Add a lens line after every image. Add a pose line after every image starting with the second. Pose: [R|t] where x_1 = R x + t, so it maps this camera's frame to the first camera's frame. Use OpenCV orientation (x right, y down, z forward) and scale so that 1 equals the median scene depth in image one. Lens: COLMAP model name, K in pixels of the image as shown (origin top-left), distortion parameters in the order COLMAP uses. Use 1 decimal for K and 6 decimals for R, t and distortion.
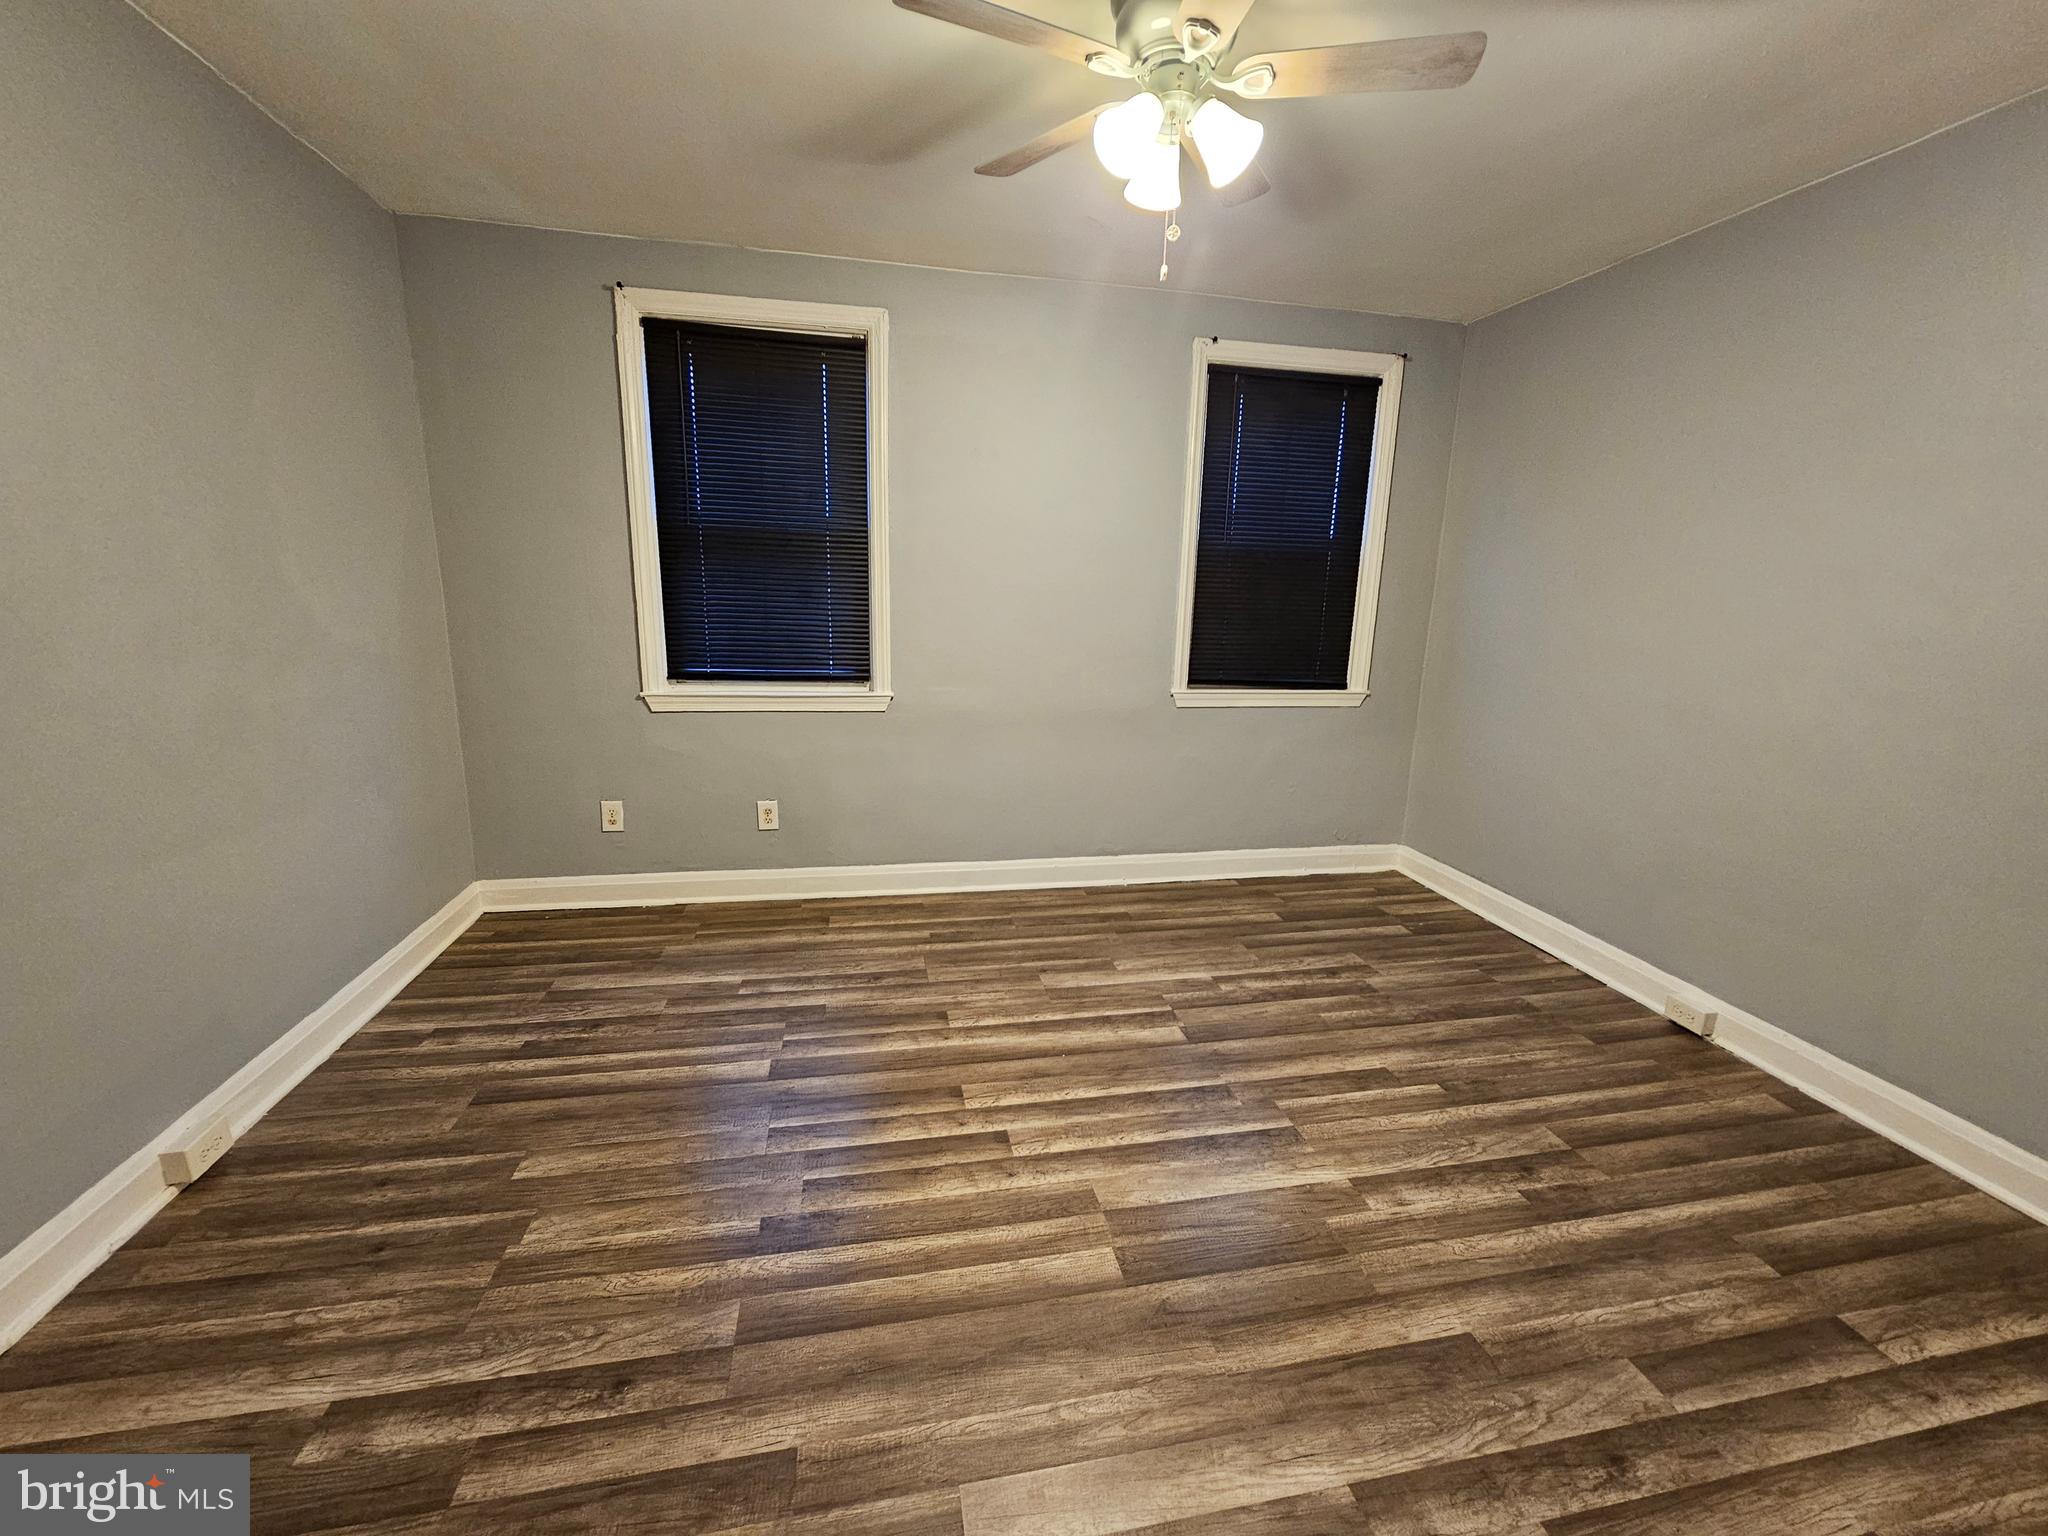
lens RADIAL K [[839.0, 0, 1024.8], [0, 839.0, 777.0], [0, 0, 1]] dist [-0.003941, 0.000581]
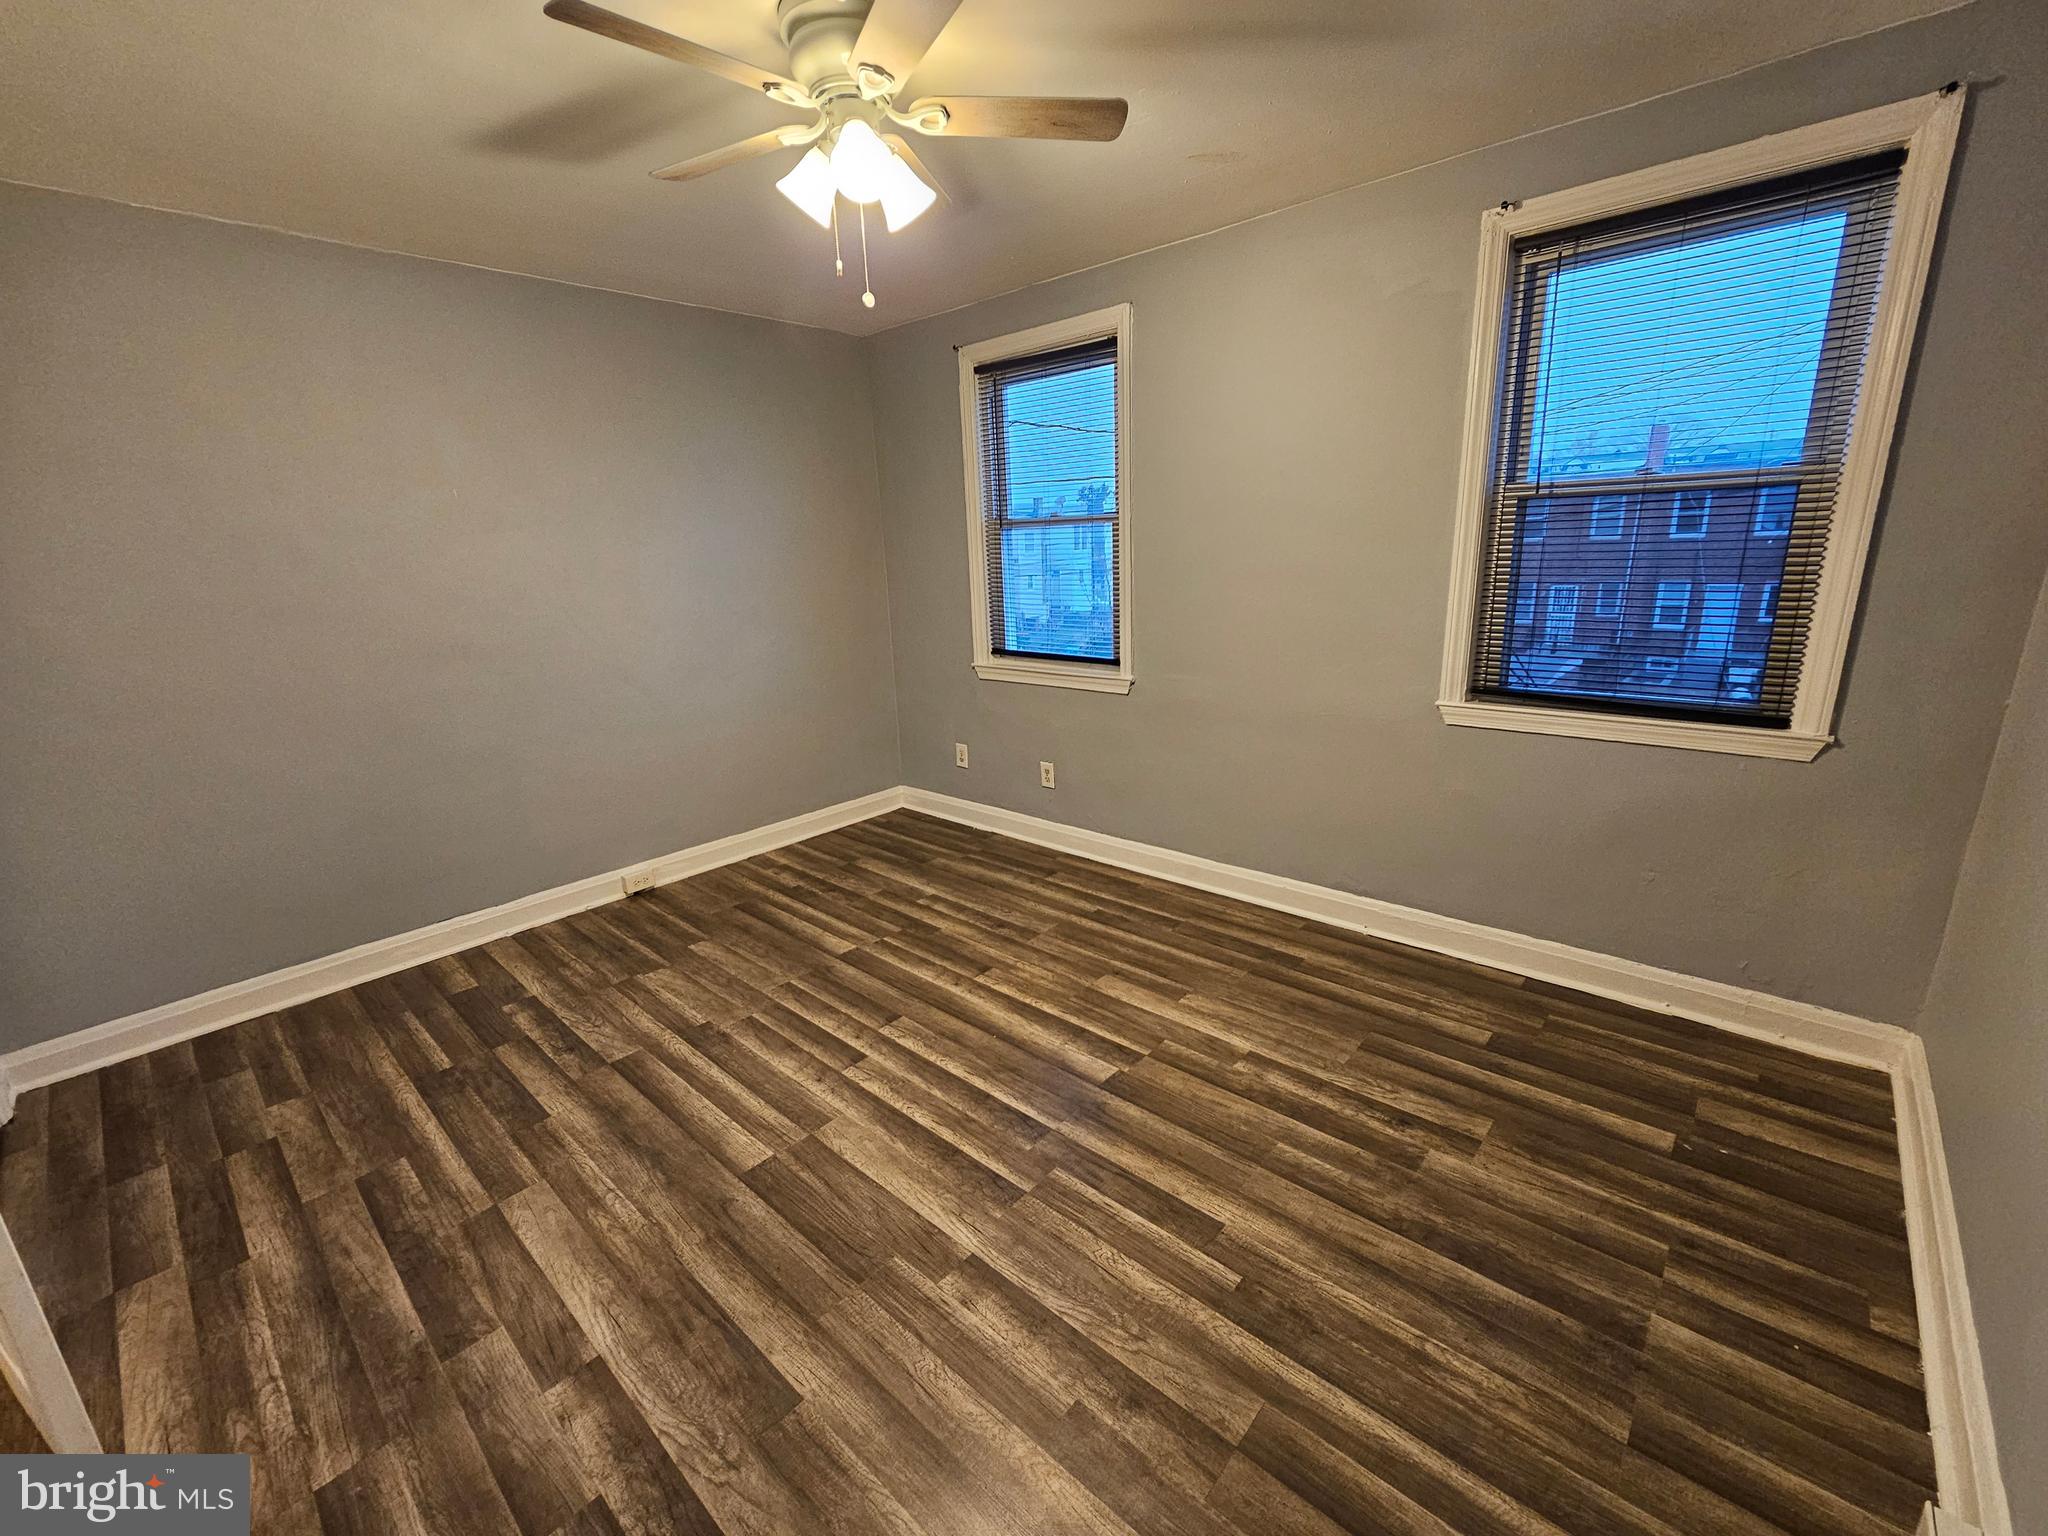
lens RADIAL K [[841.9, 0, 1030.0], [0, 841.9, 773.8], [0, 0, 1]] dist [-0.002250, -0.000277]
pose [[0.595570, 0.164026, -0.786379, 0.871472], [-0.127437, 0.985827, 0.109112, -0.116318], [0.793130, 0.035230, 0.608032, 0.393213]]
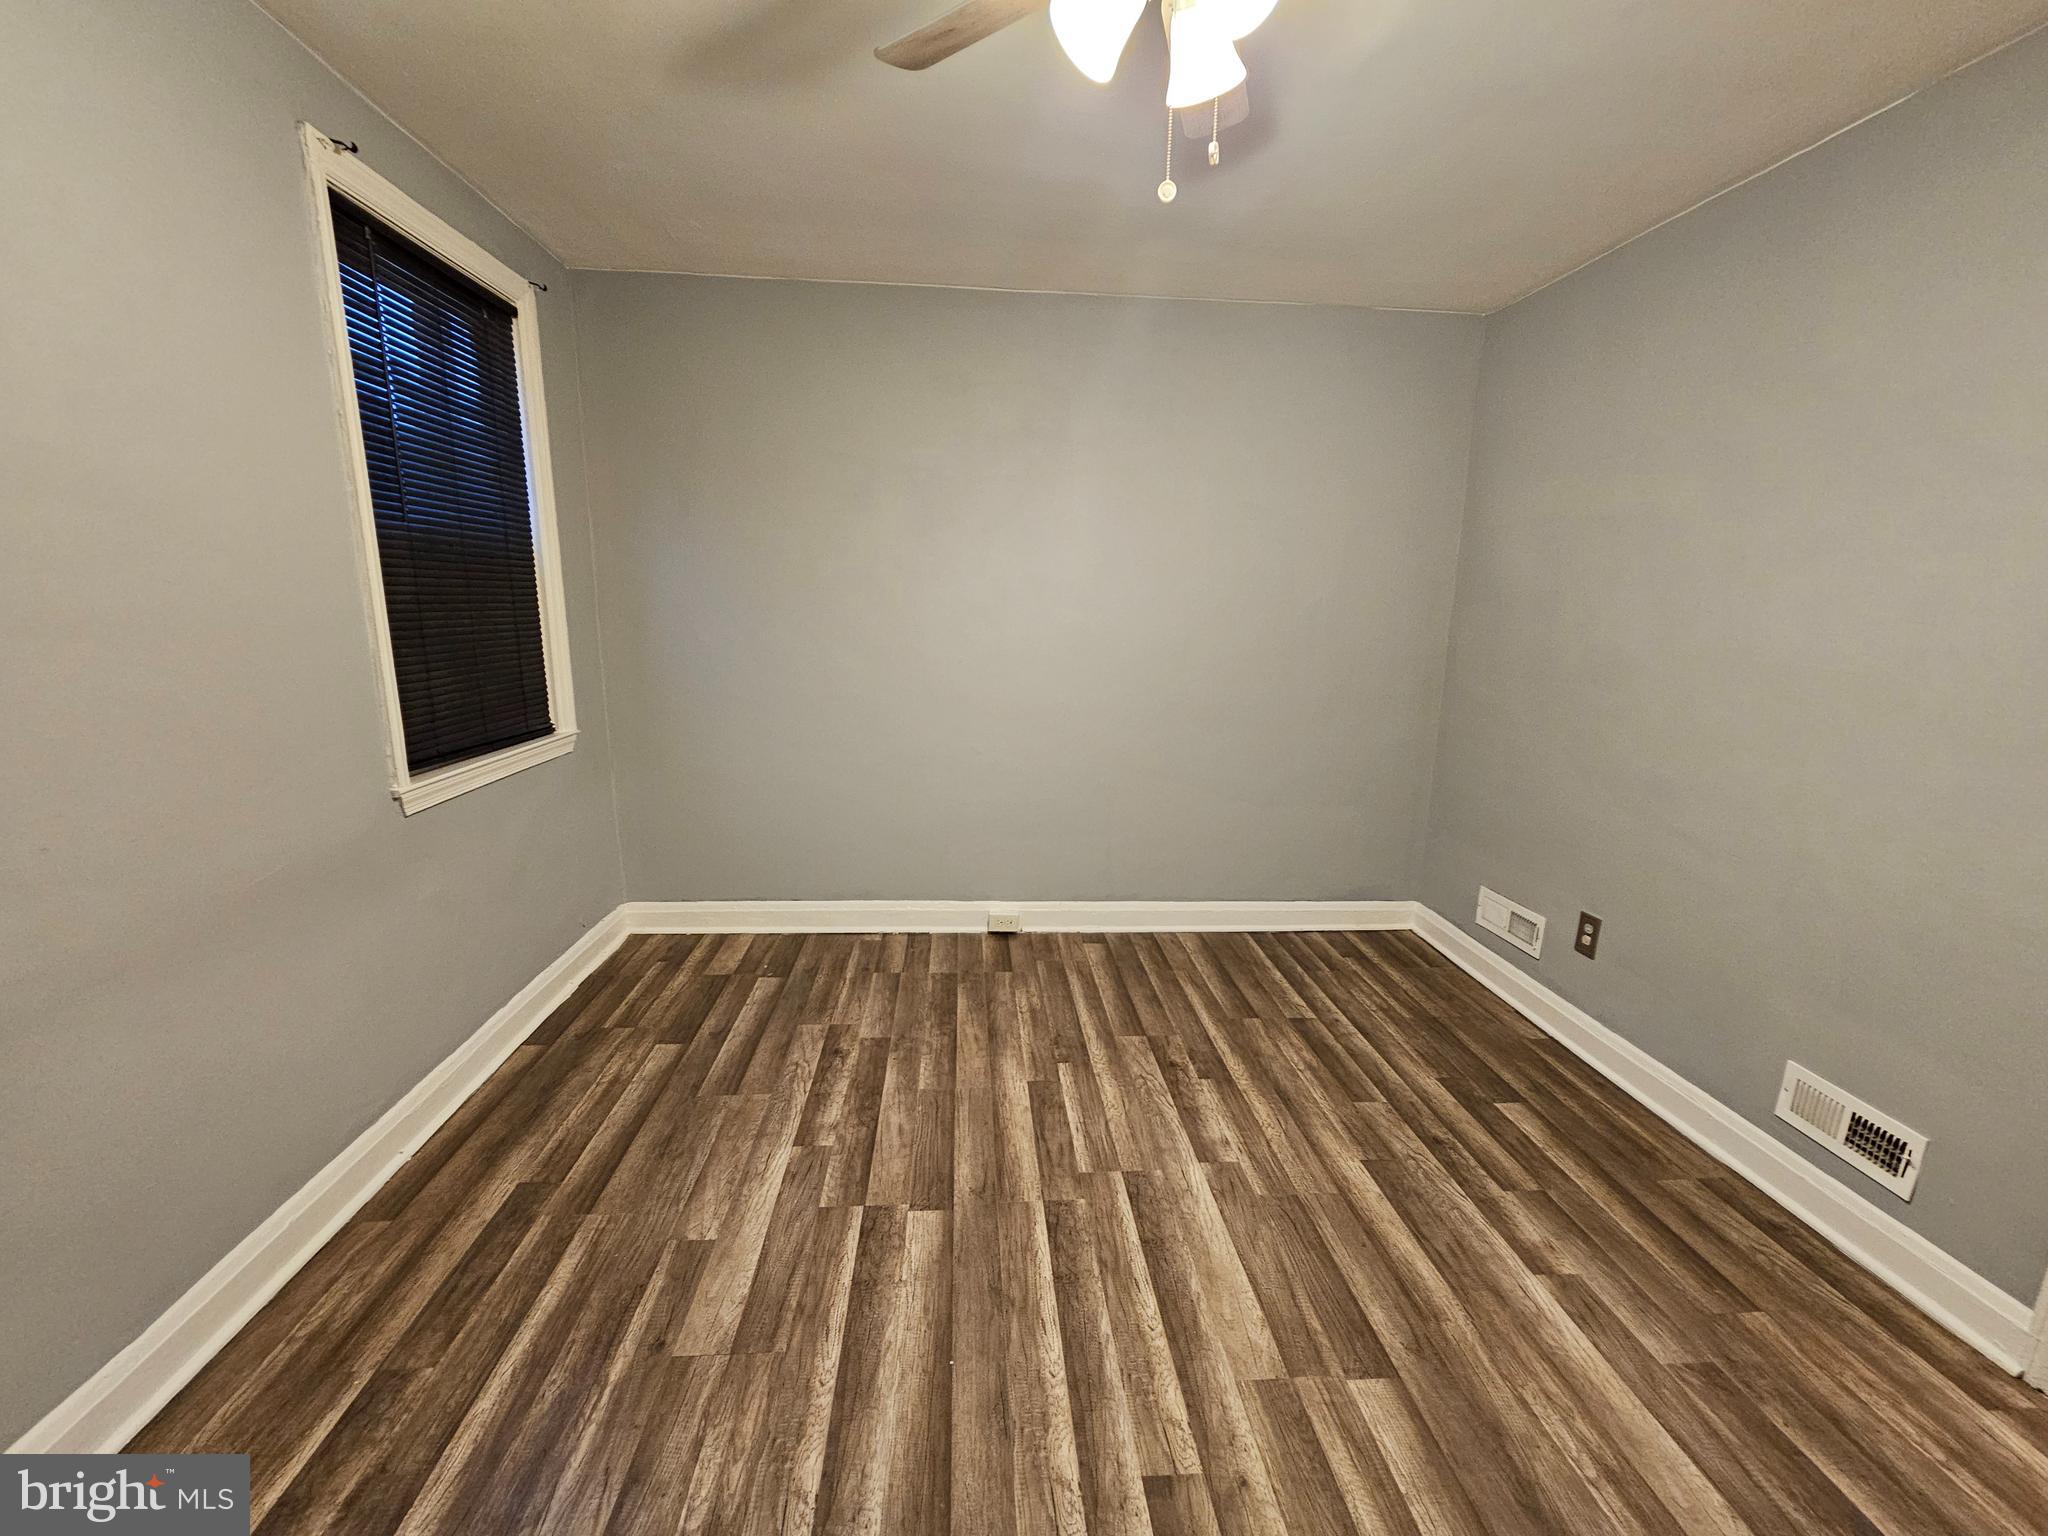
lens RADIAL K [[839.0, 0, 1024.8], [0, 839.0, 777.0], [0, 0, 1]] dist [-0.003941, 0.000581]
pose [[0.124989, -0.228676, 0.965446, -0.468634], [0.207190, 0.957638, 0.200003, -0.210819], [-0.970284, 0.175032, 0.167073, 0.785446]]
